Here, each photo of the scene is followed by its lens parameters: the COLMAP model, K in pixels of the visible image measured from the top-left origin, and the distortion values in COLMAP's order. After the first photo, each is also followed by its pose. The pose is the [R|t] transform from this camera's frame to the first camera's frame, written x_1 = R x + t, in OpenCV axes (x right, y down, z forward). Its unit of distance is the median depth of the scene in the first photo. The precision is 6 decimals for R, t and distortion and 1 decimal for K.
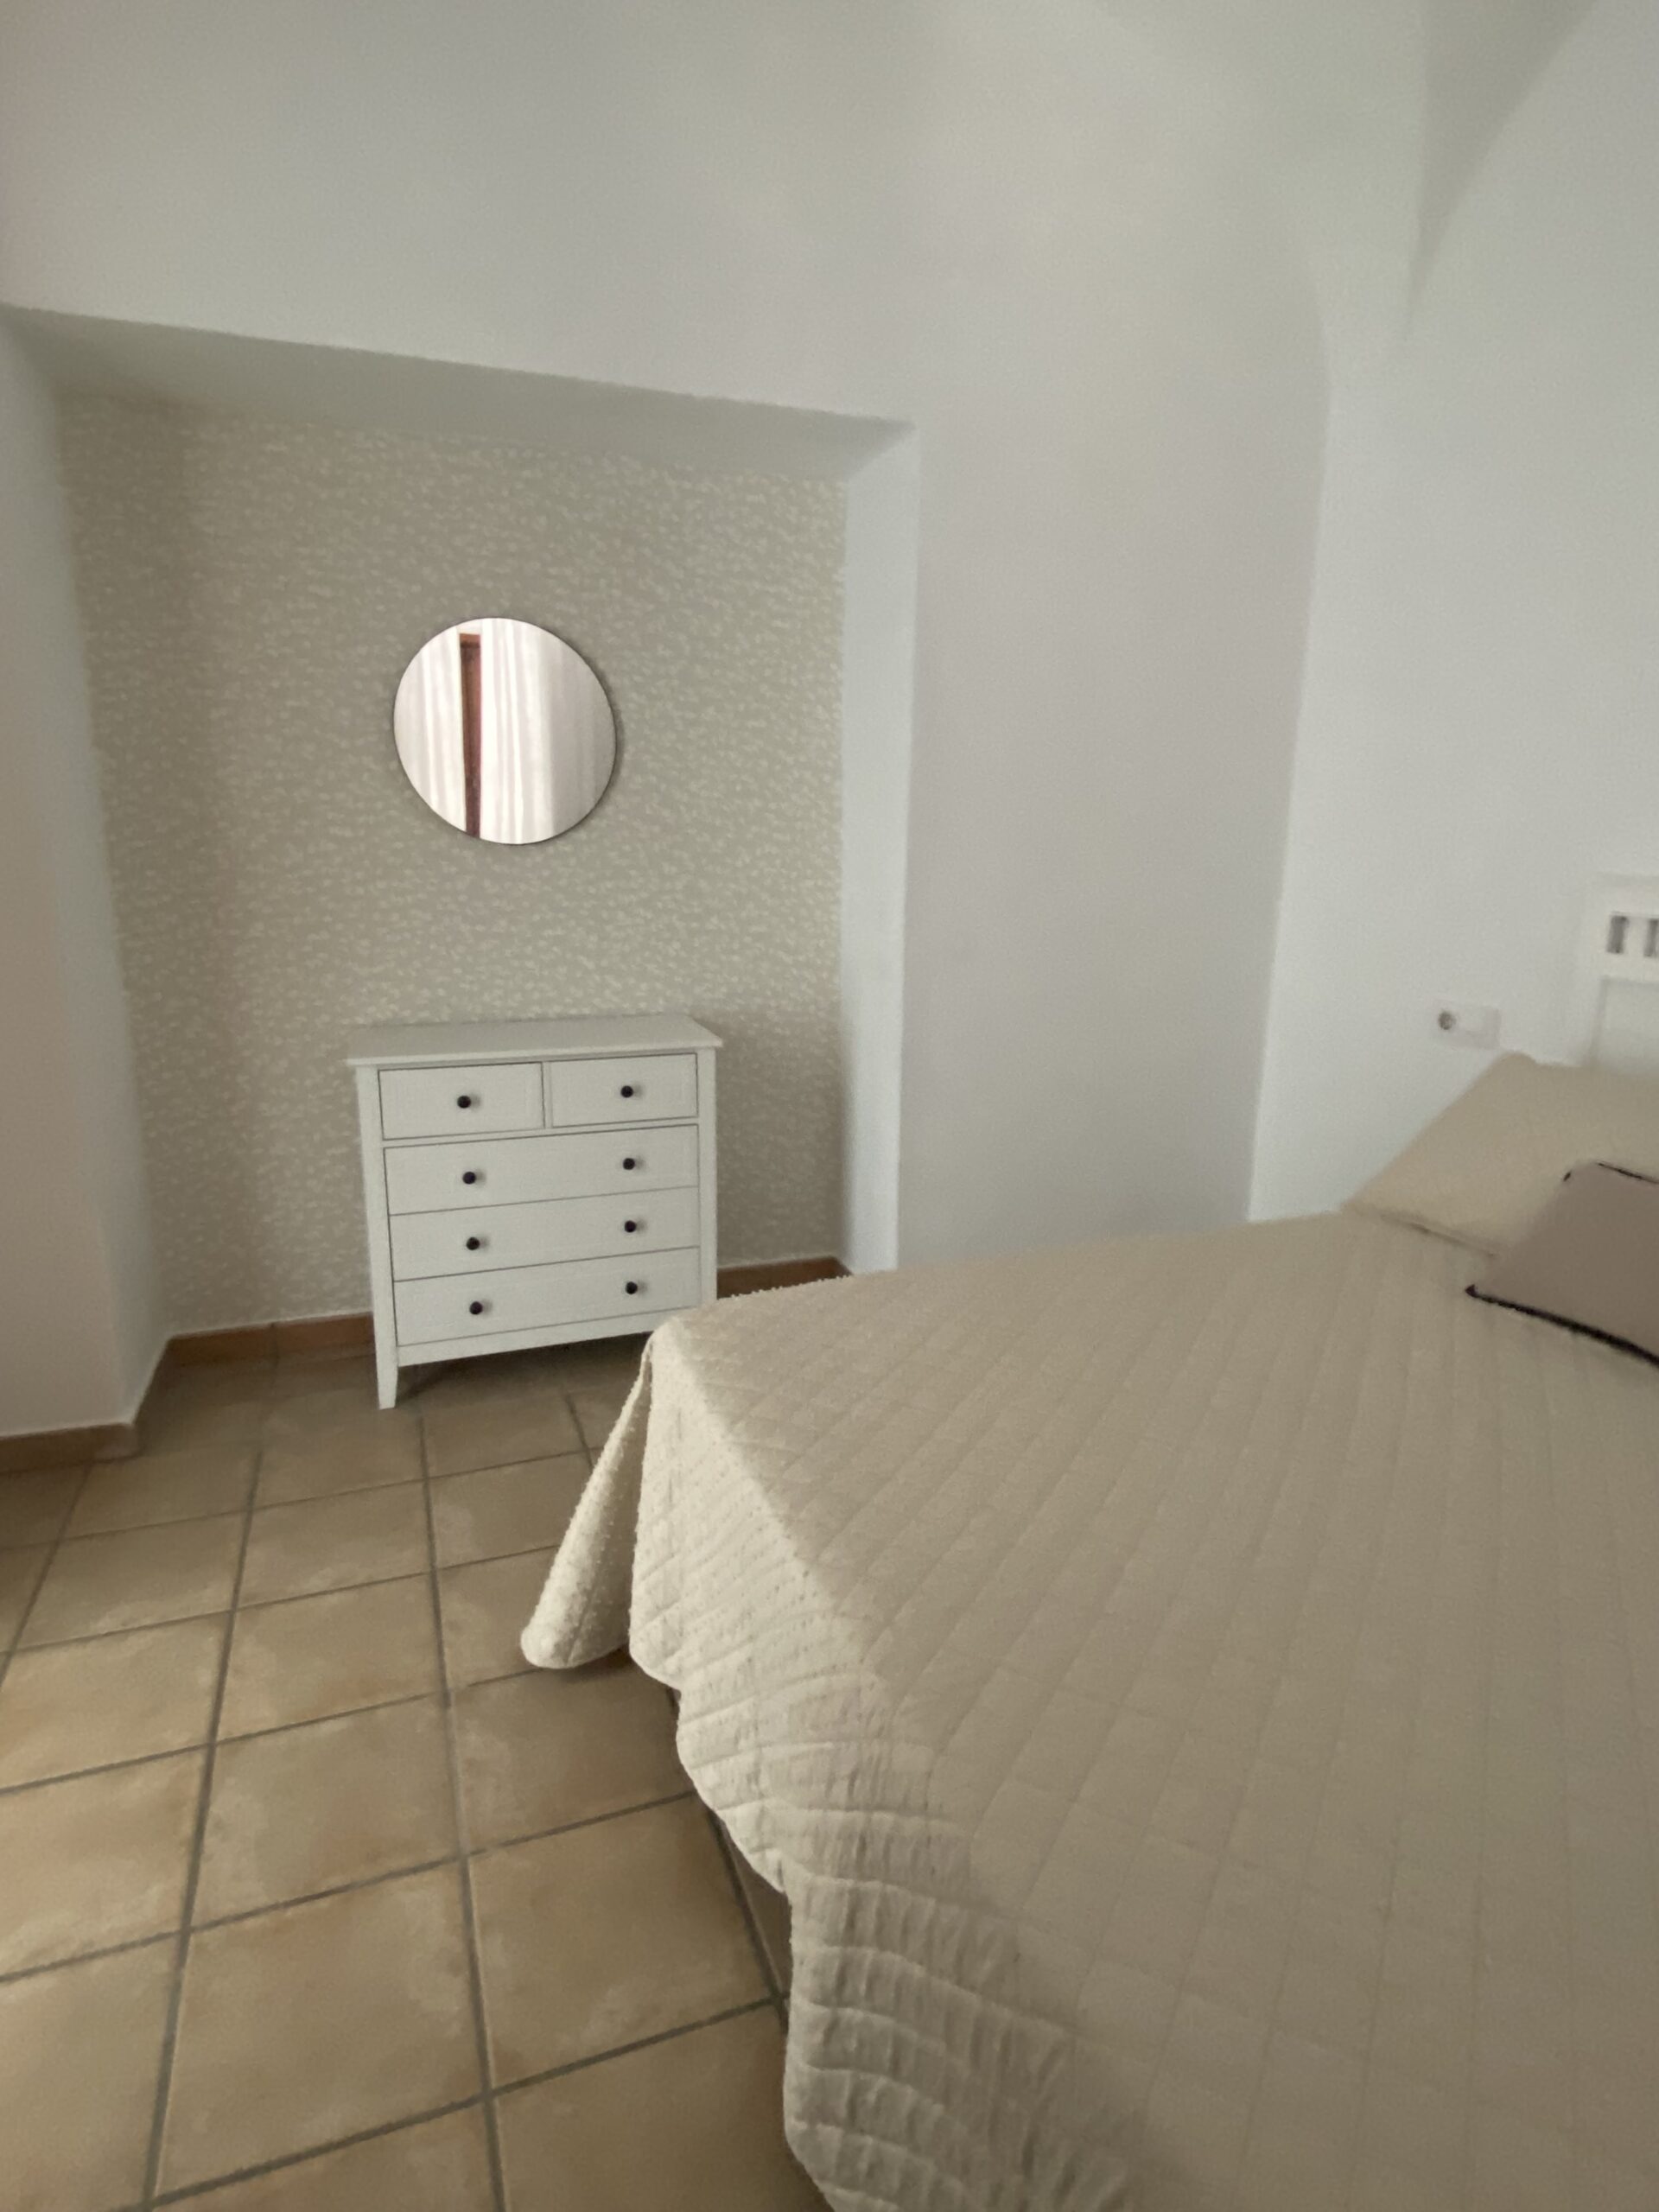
lens RADIAL K [[1194.7, 0, 827.1], [0, 1194.7, 1093.1], [0, 0, 1]] dist [0.085548, -0.065033]
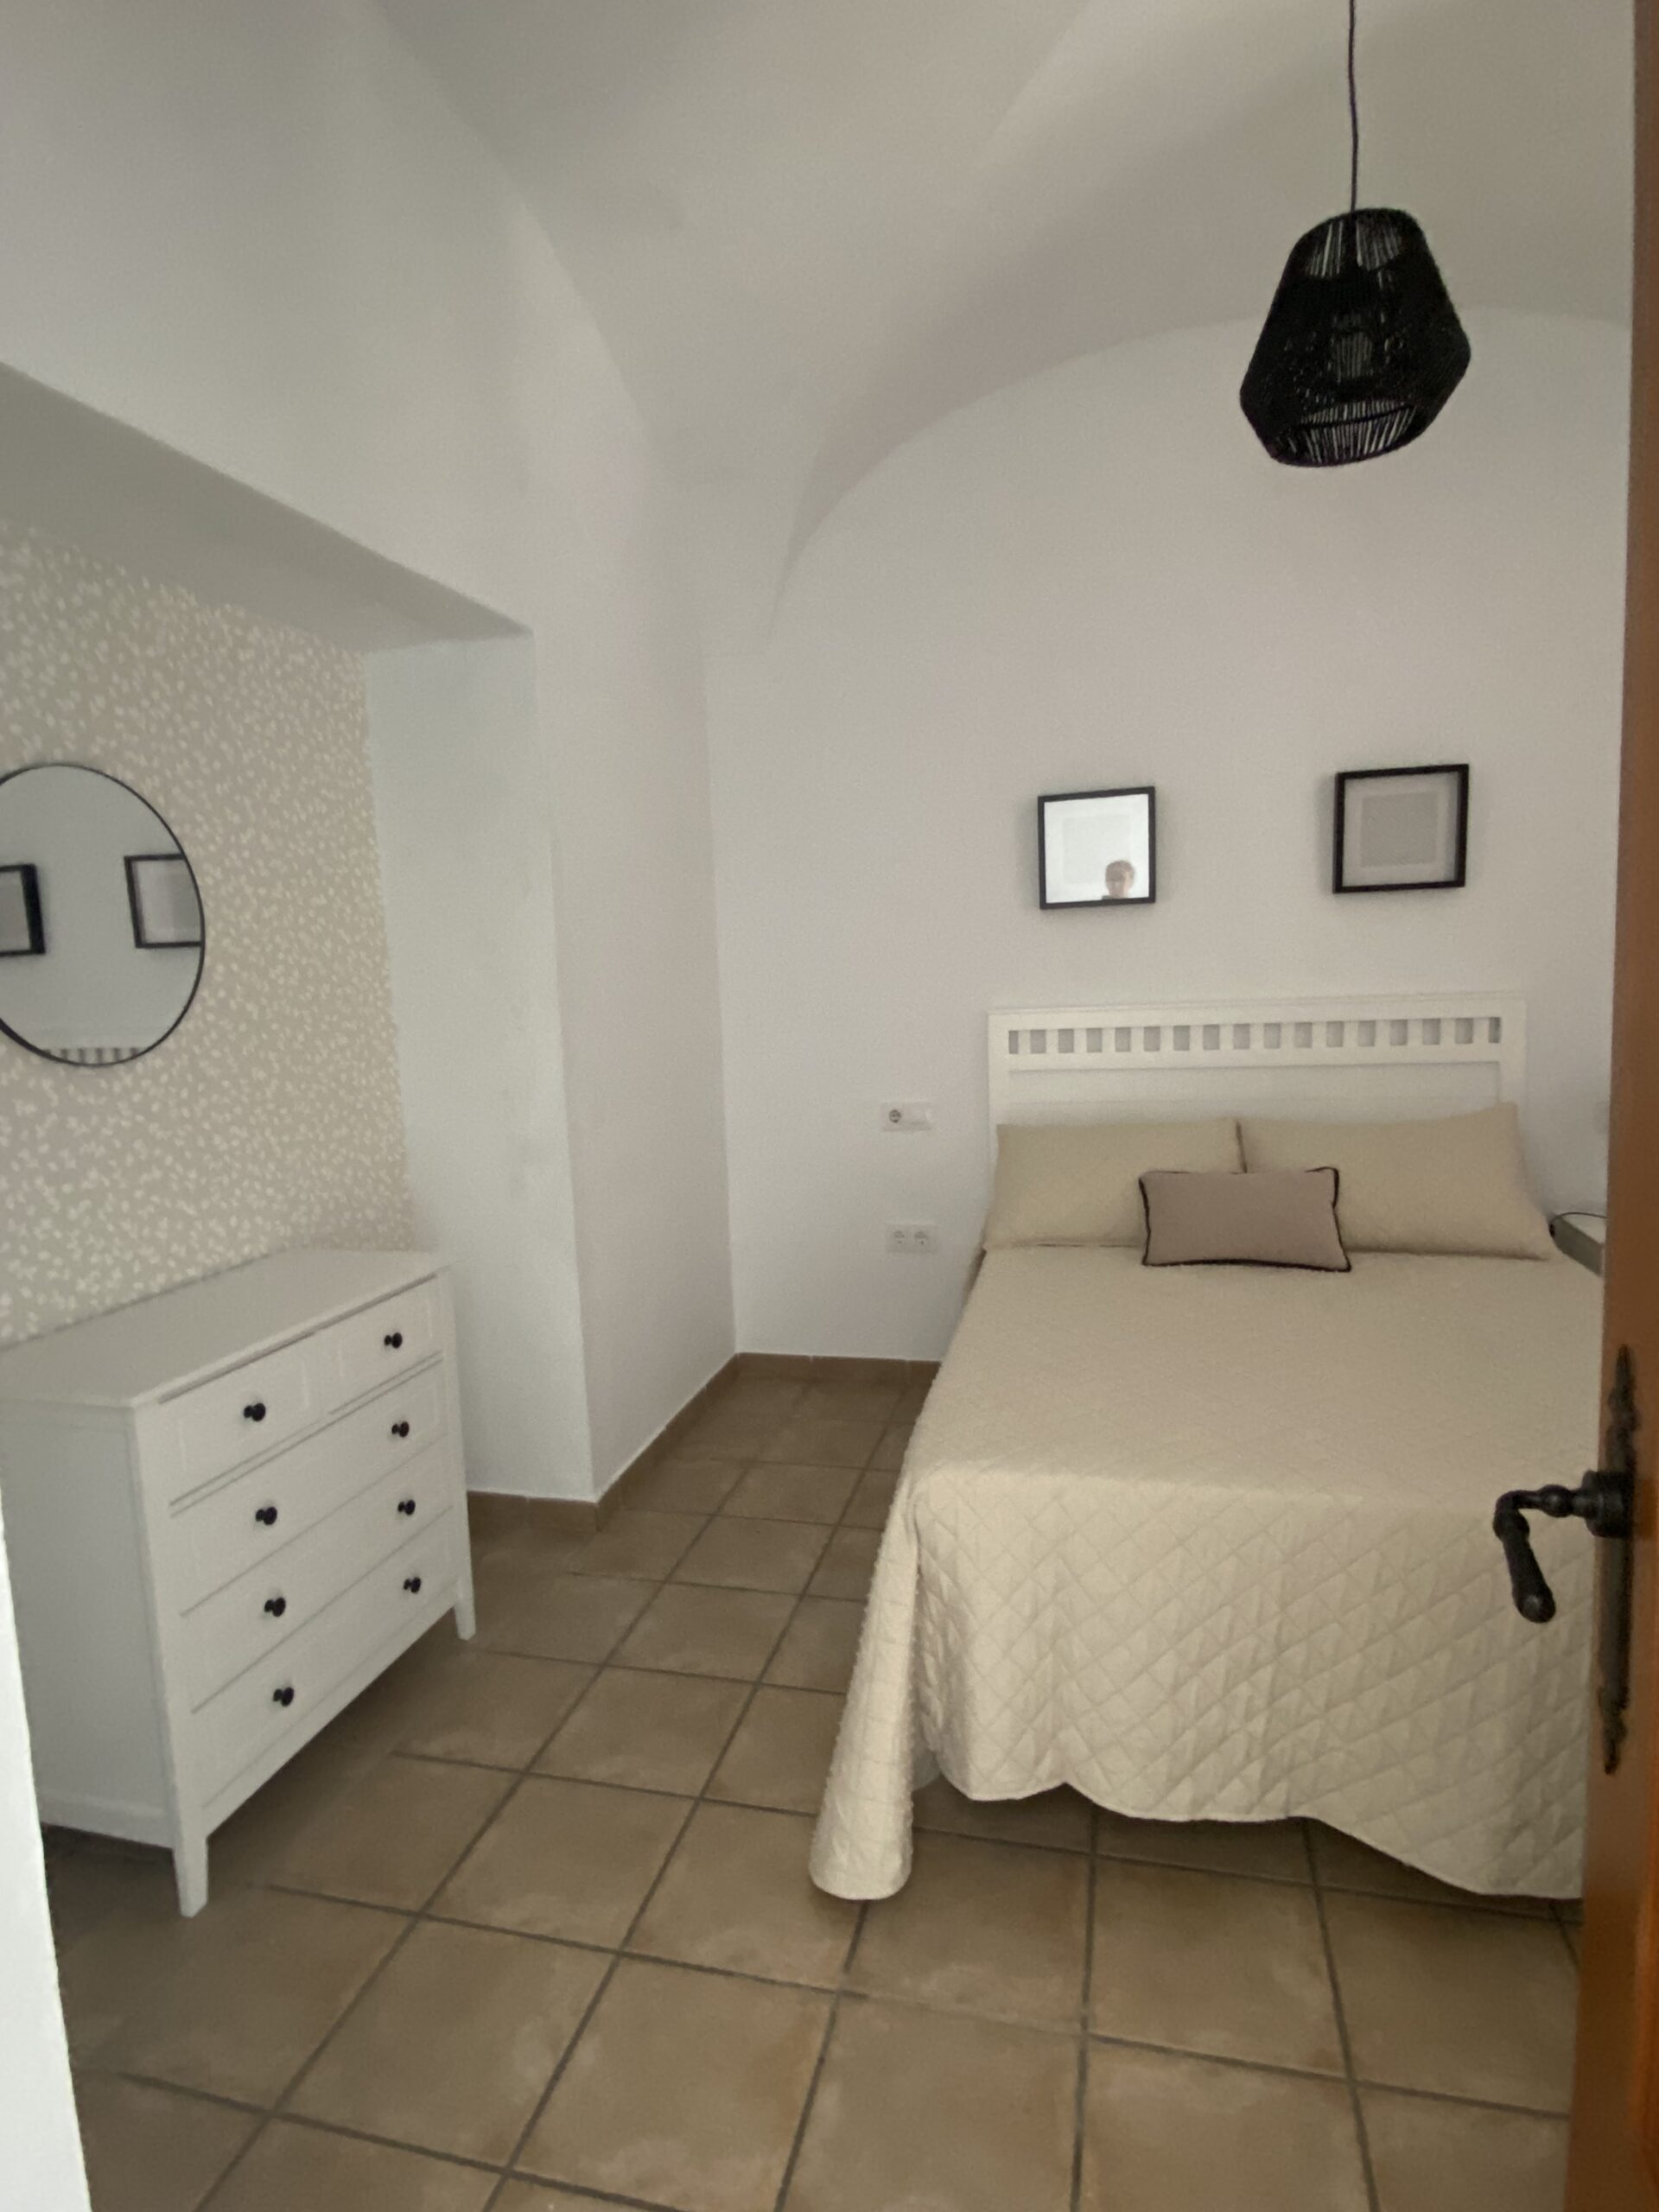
lens RADIAL K [[1199.3, 0, 827.7], [0, 1199.3, 1091.4], [0, 0, 1]] dist [0.043188, -0.038876]
pose [[0.572179, -0.125389, 0.810487, -0.587978], [0.226535, 0.973959, -0.009248, -0.084274], [-0.788222, 0.188895, 0.585684, 0.234112]]
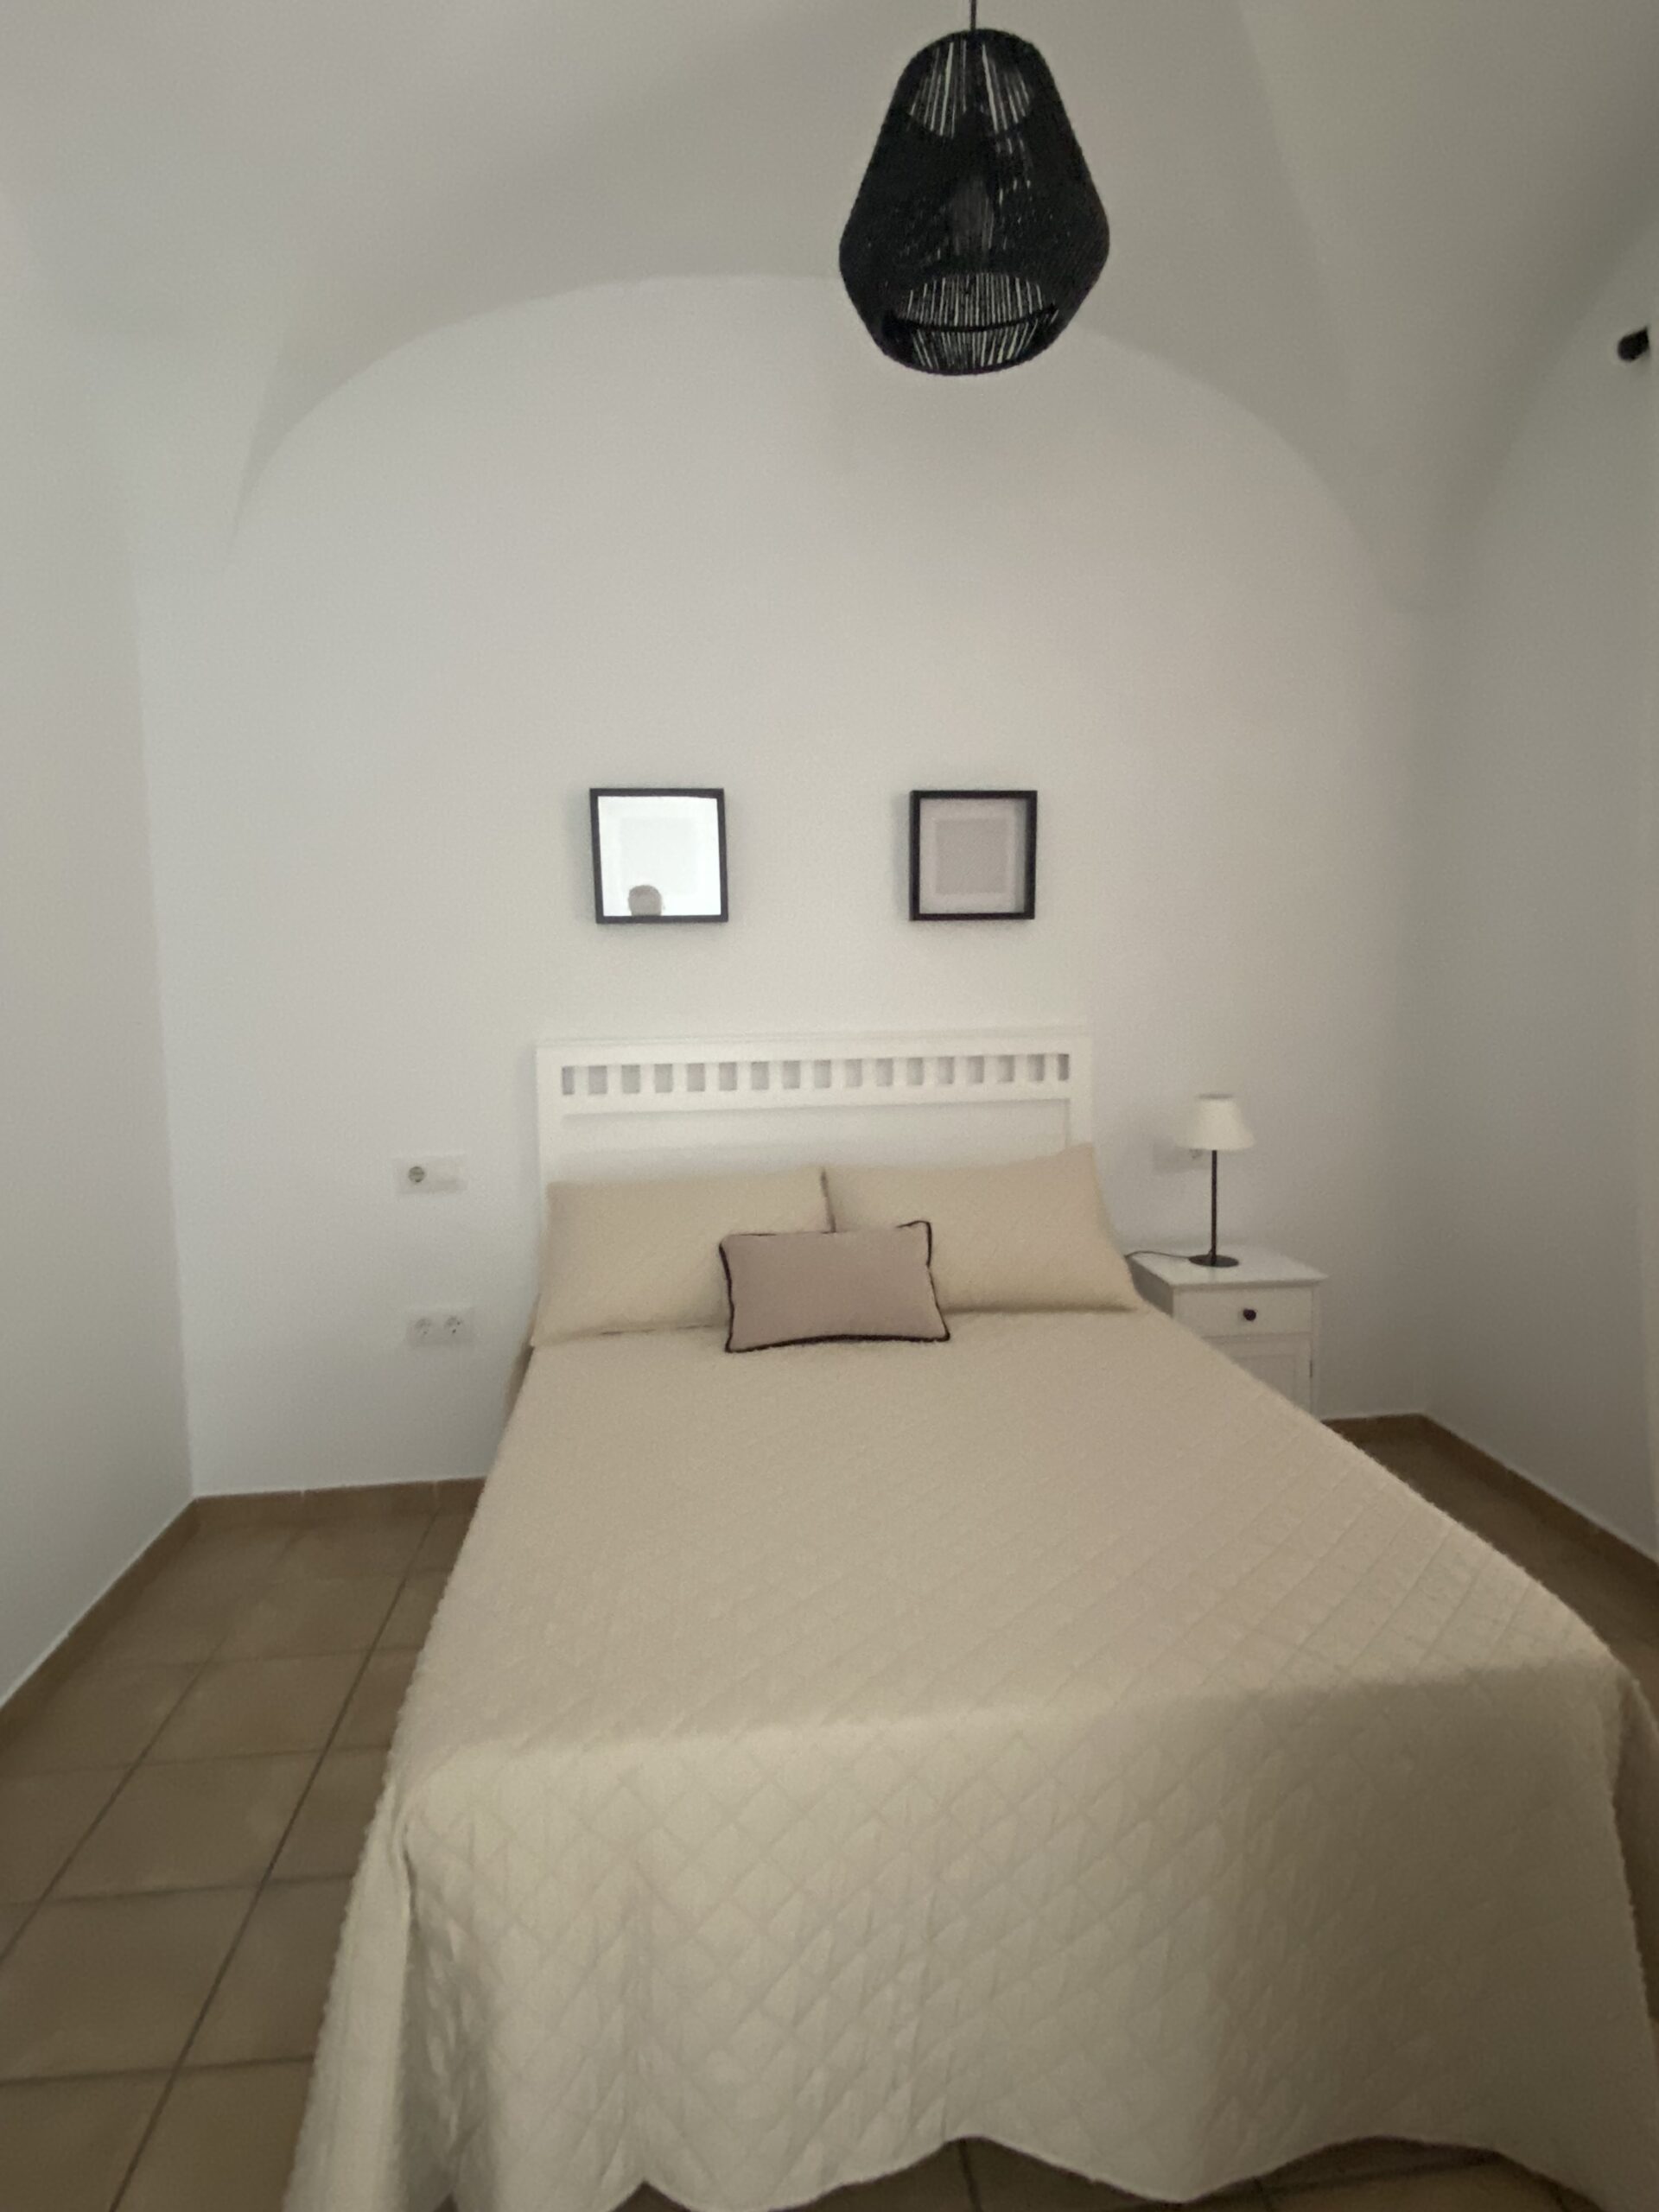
lens RADIAL K [[1199.3, 0, 827.7], [0, 1199.3, 1091.4], [0, 0, 1]] dist [0.043188, -0.038876]
pose [[0.246380, -0.109464, 0.962972, -0.413117], [0.233027, 0.971144, 0.050772, -0.093512], [-0.940742, 0.211889, 0.264779, 0.313801]]
